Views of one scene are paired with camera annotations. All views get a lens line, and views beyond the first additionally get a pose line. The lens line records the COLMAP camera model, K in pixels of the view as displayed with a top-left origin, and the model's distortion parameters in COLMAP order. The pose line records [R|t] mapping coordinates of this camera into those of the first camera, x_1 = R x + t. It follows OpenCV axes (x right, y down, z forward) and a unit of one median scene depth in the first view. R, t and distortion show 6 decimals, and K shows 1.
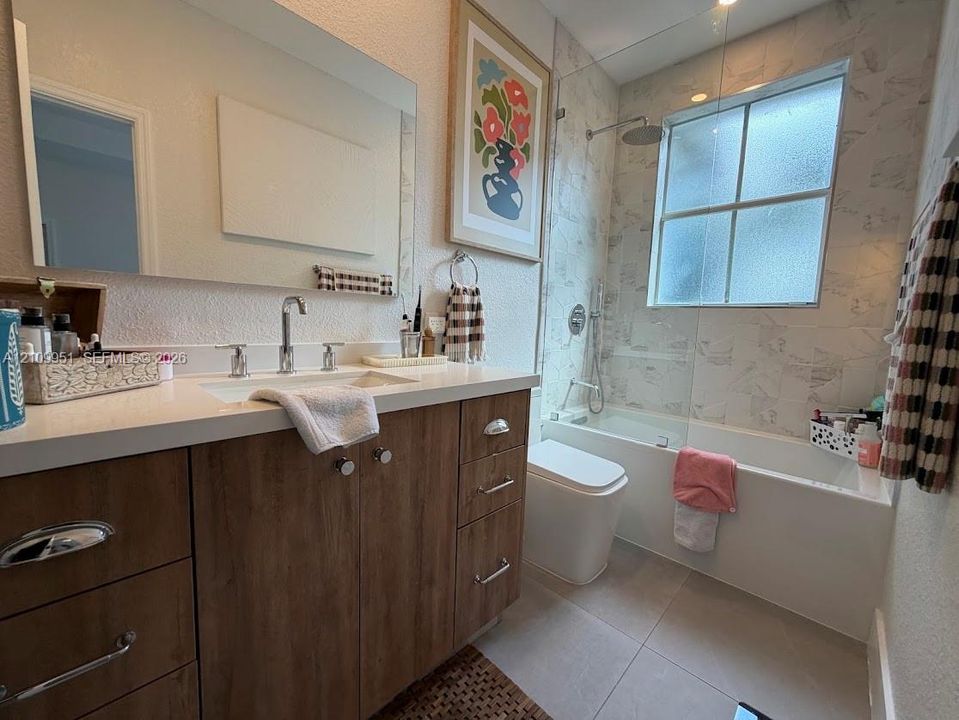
lens RADIAL K [[378.8, 0, 481.9], [0, 378.8, 361.7], [0, 0, 1]] dist [-0.003906, -0.000227]
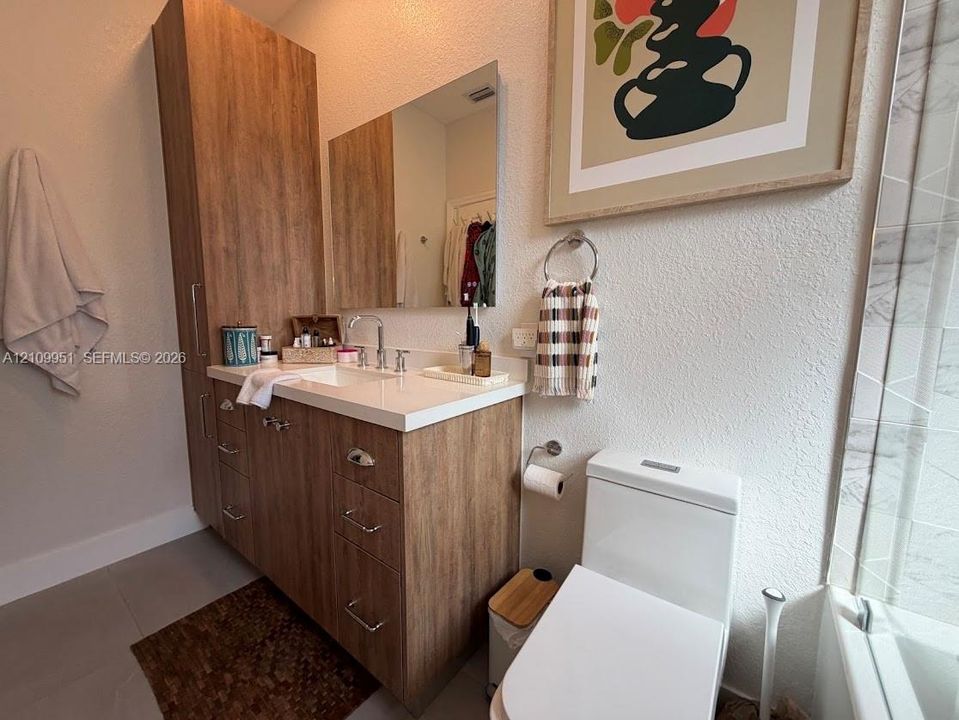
lens RADIAL K [[378.8, 0, 481.4], [0, 378.8, 358.6], [0, 0, 1]] dist [-0.003906, -0.000227]
pose [[0.110234, 0.086480, -0.990136, 0.600481], [-0.103833, 0.991758, 0.075062, -0.097439], [0.988467, 0.094534, 0.118305, 0.755767]]
